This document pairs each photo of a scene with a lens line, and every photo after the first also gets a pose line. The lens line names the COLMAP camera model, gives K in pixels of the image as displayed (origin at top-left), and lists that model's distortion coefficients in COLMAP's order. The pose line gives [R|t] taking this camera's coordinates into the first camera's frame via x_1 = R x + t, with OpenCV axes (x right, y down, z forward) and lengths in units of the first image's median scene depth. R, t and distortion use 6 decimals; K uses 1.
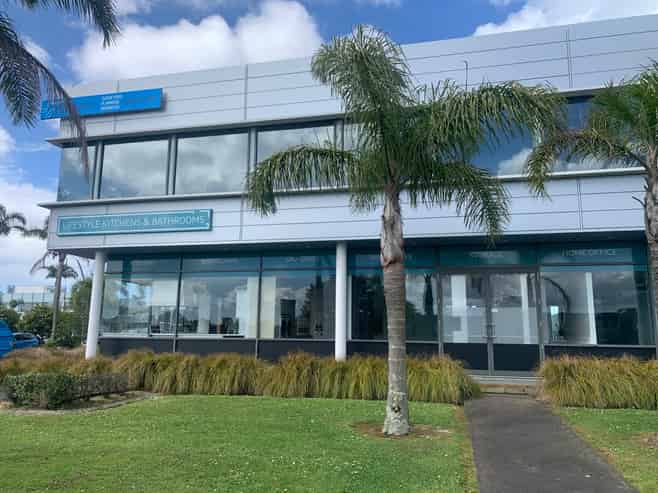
lens RADIAL K [[529.1, 0, 329.0], [0, 529.1, 246.5], [0, 0, 1]] dist [-0.000821, -0.001143]
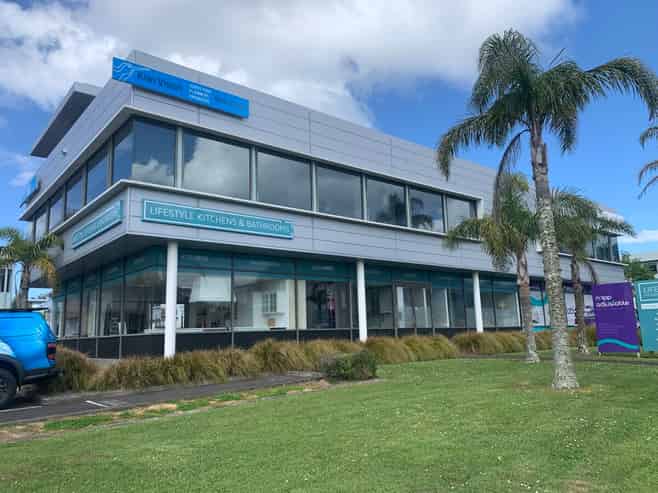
lens RADIAL K [[496.4, 0, 329.0], [0, 496.4, 246.5], [0, 0, 1]] dist [-0.001163, -0.000259]
pose [[0.583507, 0.109691, 0.804666, -1.041652], [-0.109168, 0.992438, -0.056125, 0.037917], [-0.804738, -0.055094, 0.591069, 0.259497]]
